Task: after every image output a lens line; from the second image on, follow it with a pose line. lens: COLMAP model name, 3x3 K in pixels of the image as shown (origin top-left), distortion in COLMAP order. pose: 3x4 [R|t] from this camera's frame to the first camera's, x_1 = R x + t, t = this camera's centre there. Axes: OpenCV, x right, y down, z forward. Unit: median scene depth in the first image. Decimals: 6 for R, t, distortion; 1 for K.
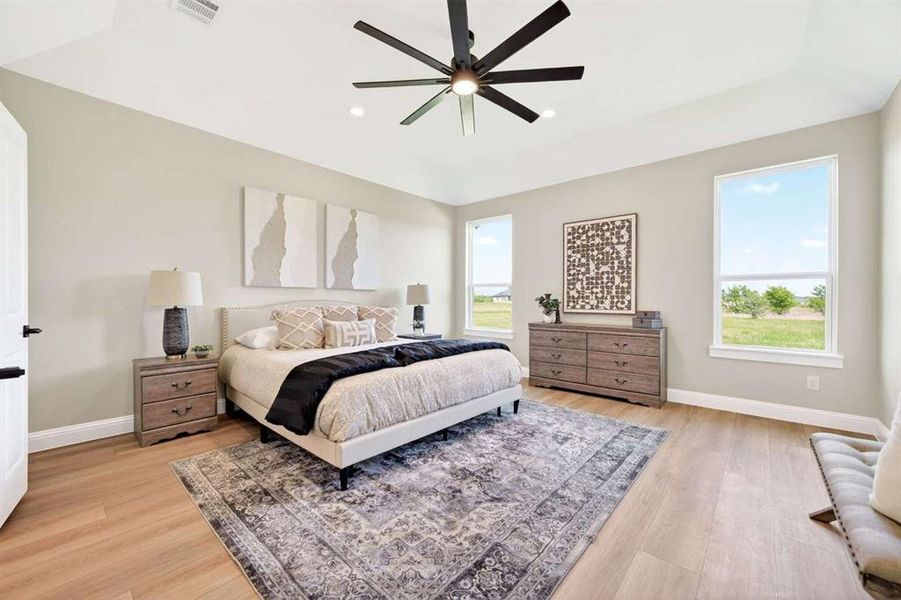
lens RADIAL K [[354.6, 0, 446.6], [0, 354.6, 294.6], [0, 0, 1]] dist [-0.005155, 0.000168]
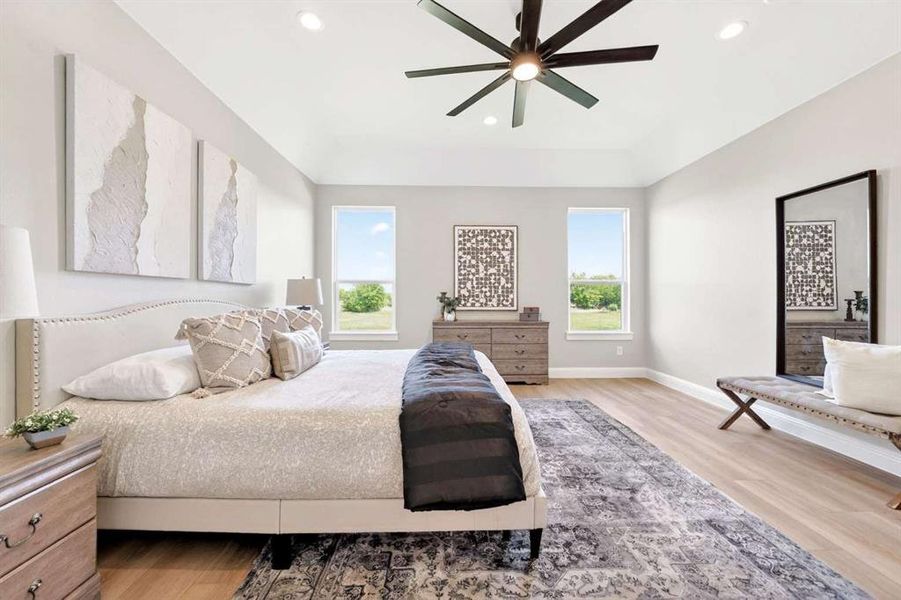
lens RADIAL K [[354.6, 0, 446.6], [0, 354.6, 294.6], [0, 0, 1]] dist [-0.005155, 0.000168]
pose [[0.729751, 0.002722, 0.683708, -0.444070], [-0.008100, 0.999956, 0.004664, -0.000950], [-0.683665, -0.008942, 0.729741, 0.278375]]
